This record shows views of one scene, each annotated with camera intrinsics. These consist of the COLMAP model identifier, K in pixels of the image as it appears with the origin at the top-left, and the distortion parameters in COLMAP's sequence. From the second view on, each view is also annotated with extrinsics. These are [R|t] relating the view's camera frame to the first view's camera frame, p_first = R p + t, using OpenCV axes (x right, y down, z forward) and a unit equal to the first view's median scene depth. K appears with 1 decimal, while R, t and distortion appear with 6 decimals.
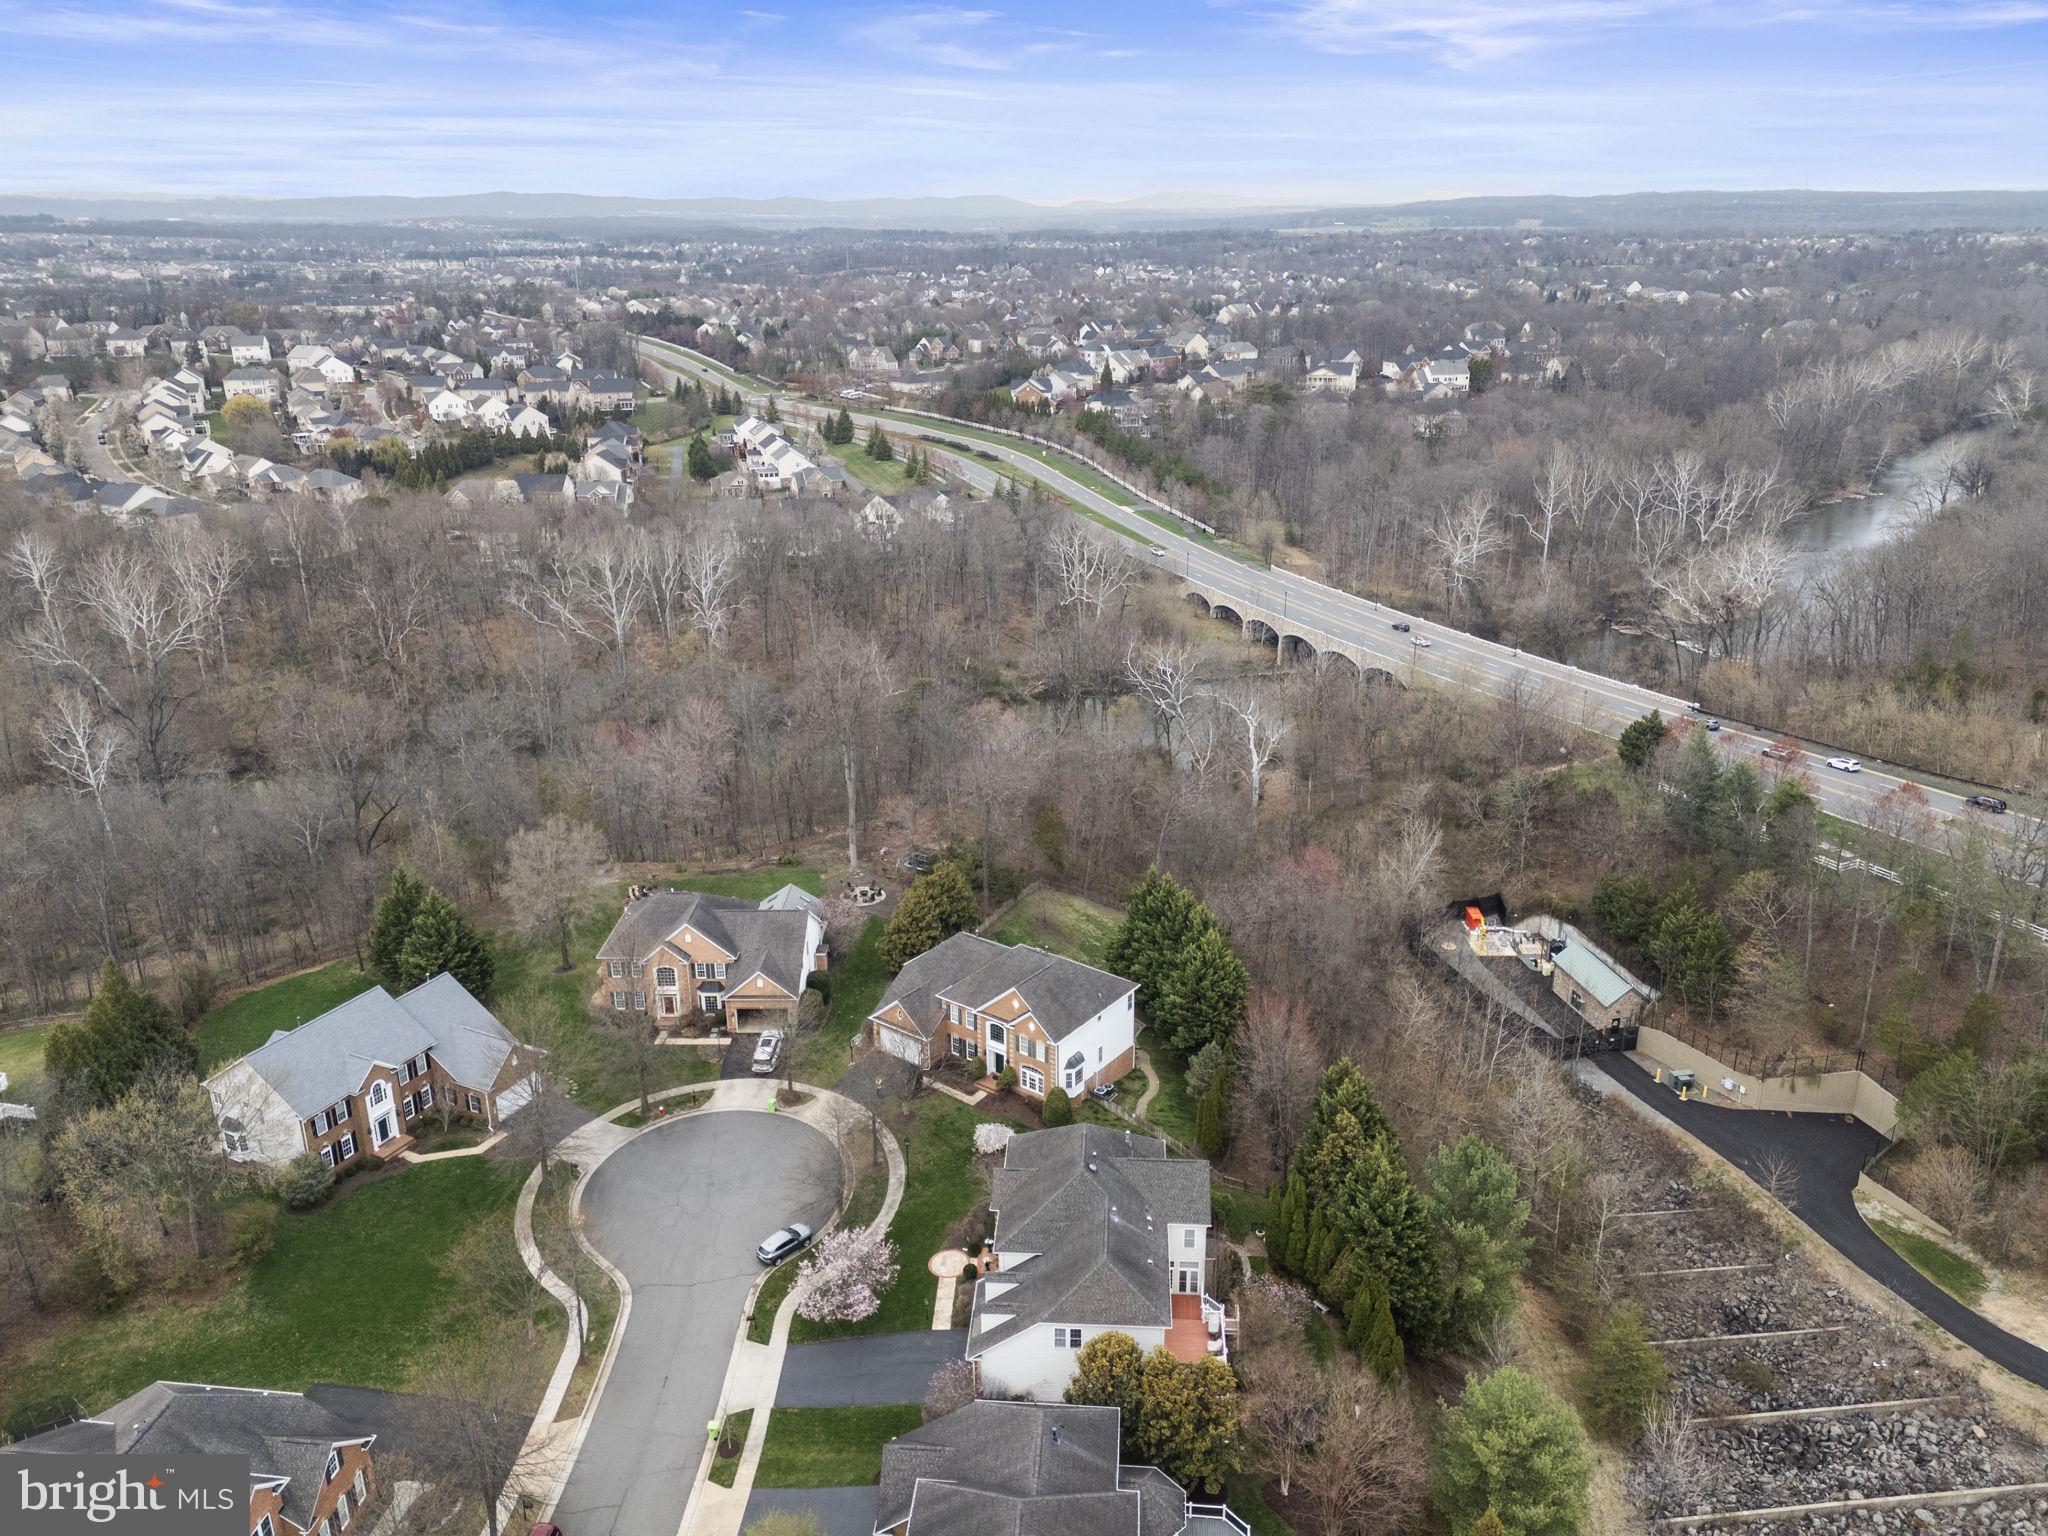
lens RADIAL K [[1523.9, 0, 1024.0], [0, 1523.9, 768.0], [0, 0, 1]] dist [0.084865, -0.085086]
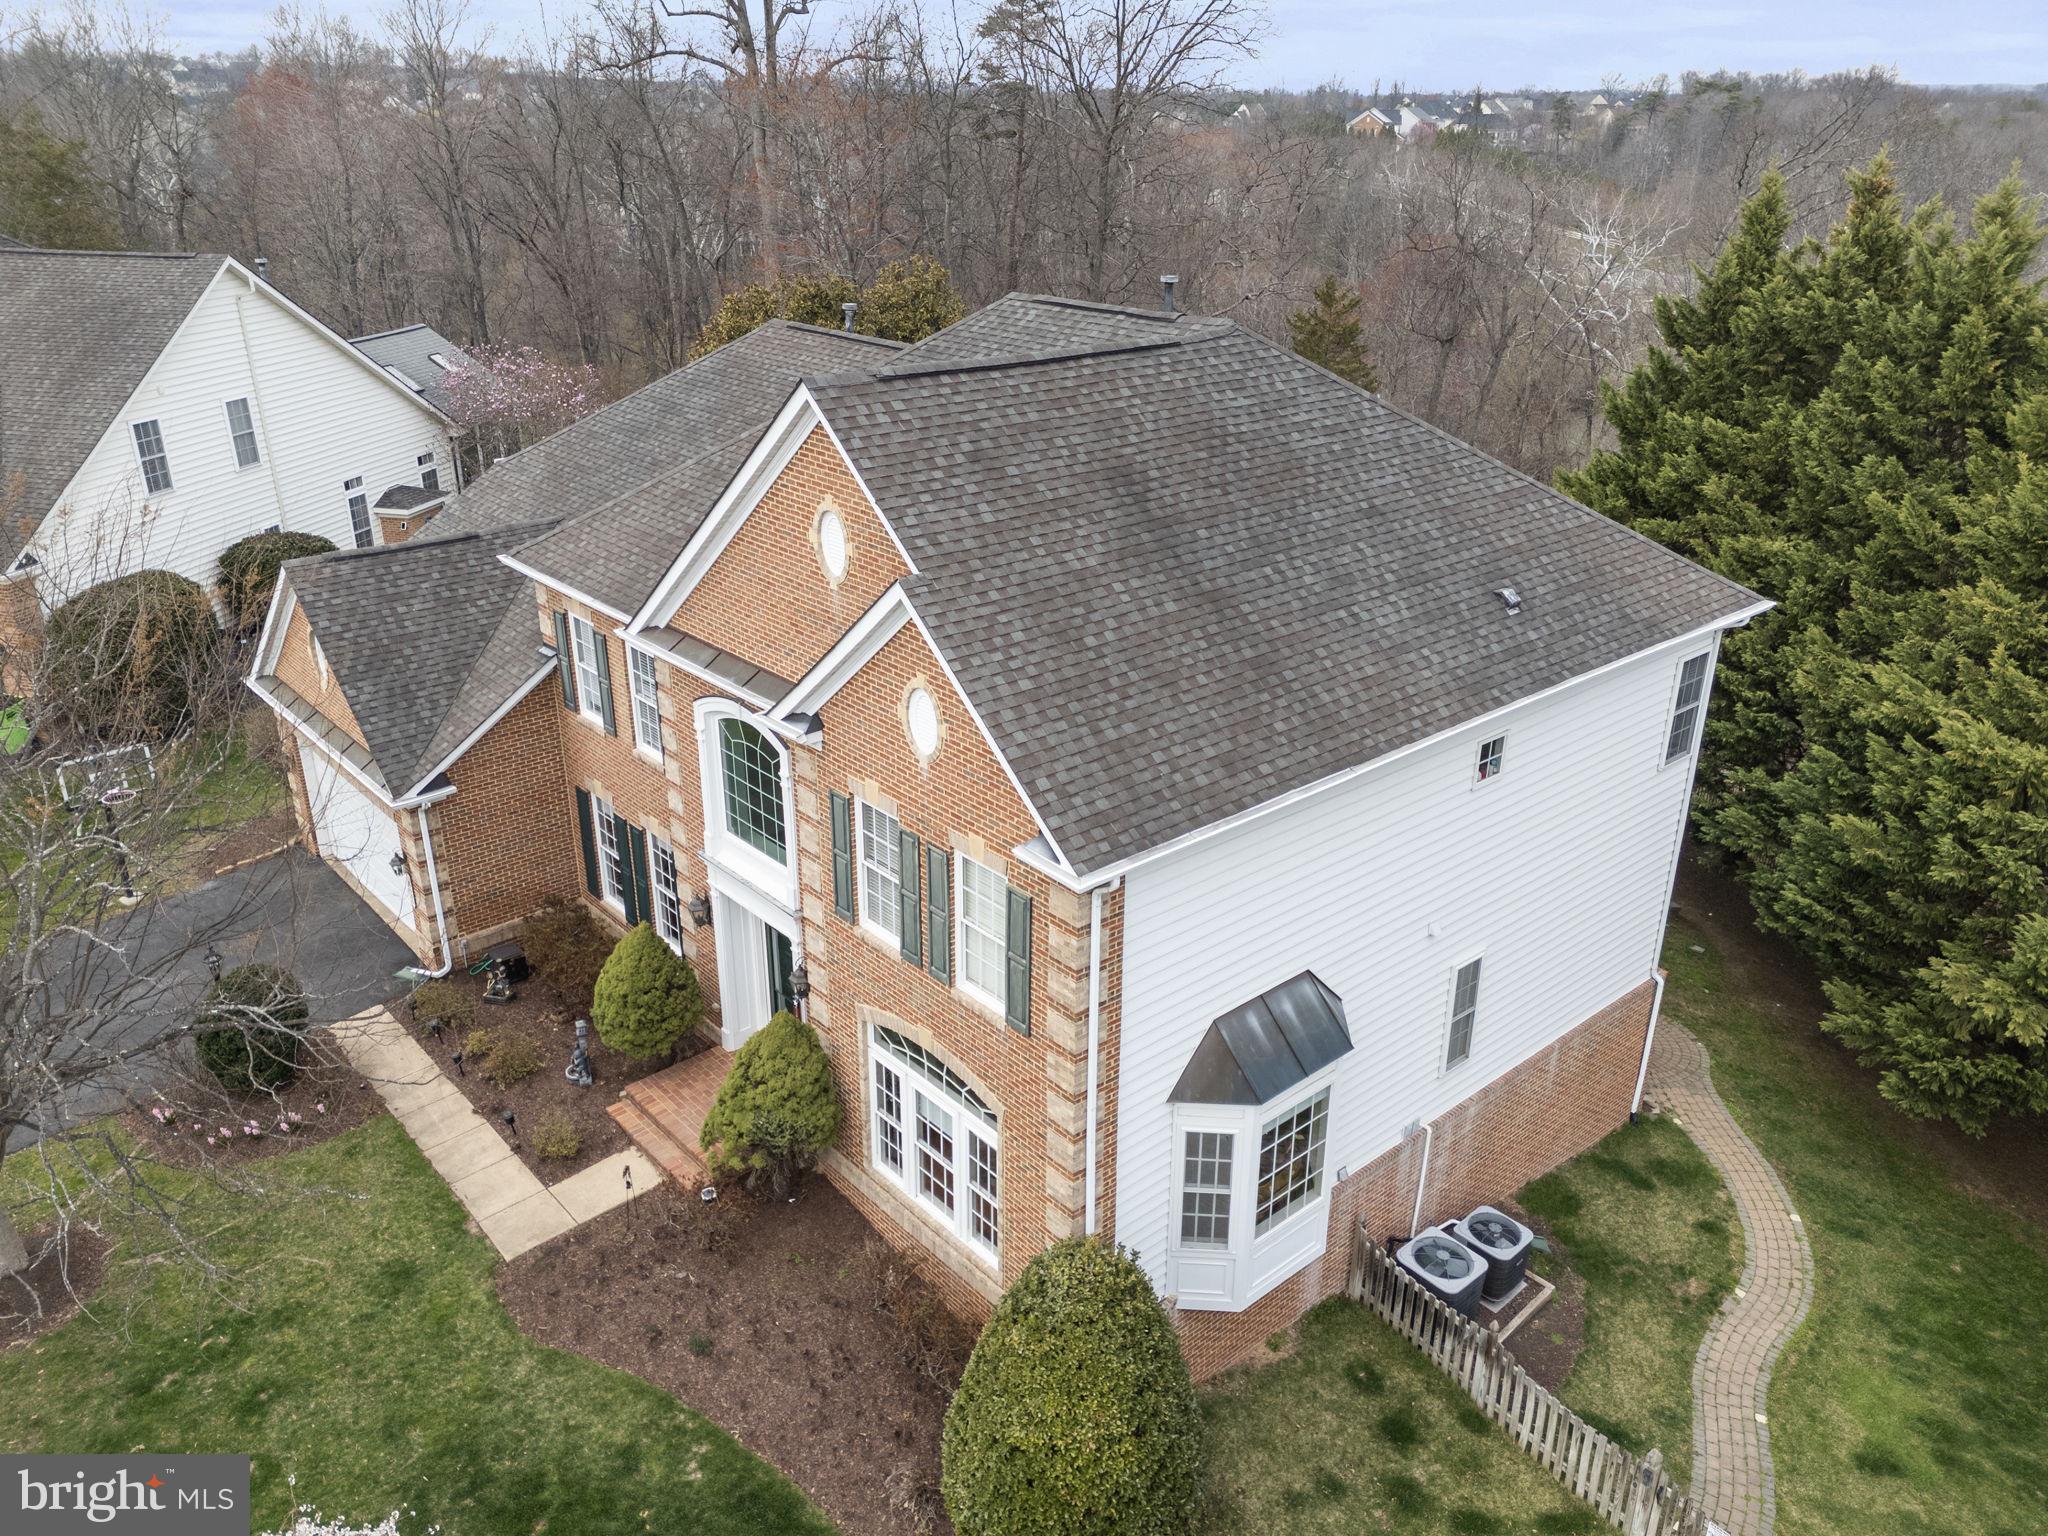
lens RADIAL K [[1523.9, 0, 1024.0], [0, 1523.9, 768.0], [0, 0, 1]] dist [0.084865, -0.085086]
pose [[0.978189, 0.094060, -0.185200, 0.034522], [-0.083460, 0.994438, 0.064242, 0.160494], [0.190212, -0.047384, 0.980599, 0.861819]]
